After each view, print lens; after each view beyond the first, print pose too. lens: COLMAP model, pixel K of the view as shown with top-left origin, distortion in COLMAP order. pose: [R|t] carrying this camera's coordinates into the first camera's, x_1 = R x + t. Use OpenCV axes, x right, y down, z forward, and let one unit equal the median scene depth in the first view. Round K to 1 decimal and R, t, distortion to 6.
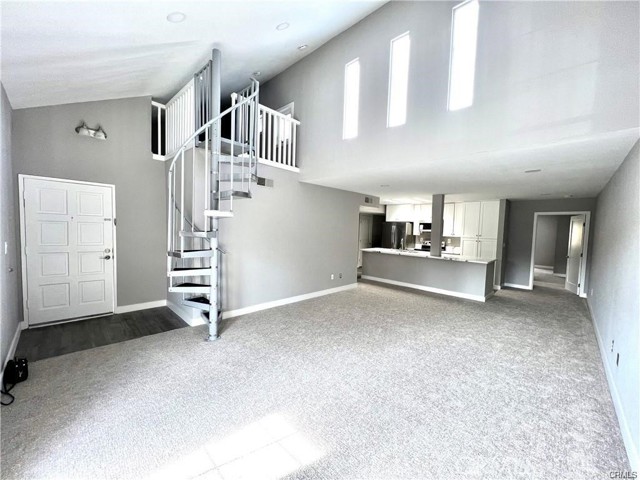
lens RADIAL K [[255.2, 0, 319.4], [0, 255.2, 241.5], [0, 0, 1]] dist [0.000103, -0.000187]
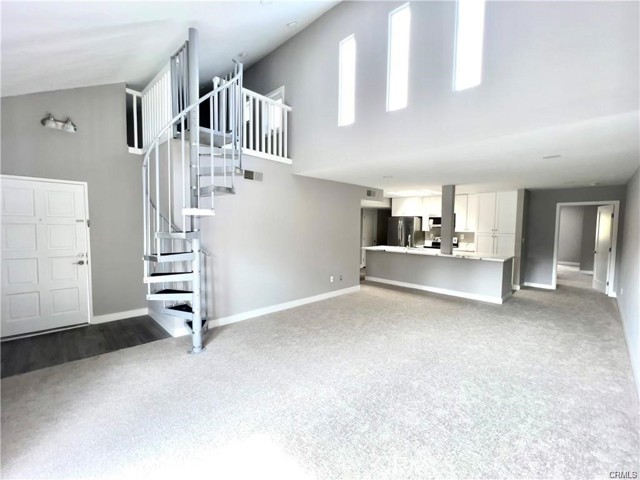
lens RADIAL K [[281.0, 0, 319.0], [0, 281.0, 241.6], [0, 0, 1]] dist [-0.000150, -0.000043]
pose [[0.999773, -0.019246, -0.009182, 0.026705], [0.019312, 0.999788, 0.007175, -0.002935], [0.009042, -0.007351, 0.999932, 0.010639]]
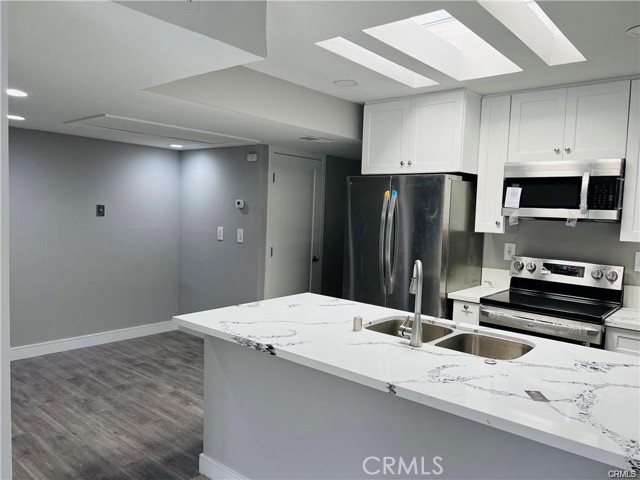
lens RADIAL K [[479.8, 0, 320.0], [0, 479.8, 241.7], [0, 0, 1]] dist [-0.000966, -0.000704]
pose [[0.997926, 0.000170, 0.064368, 0.459745], [-0.001254, 0.999858, 0.016800, -0.053941], [-0.064356, -0.016846, 0.997785, 1.320666]]
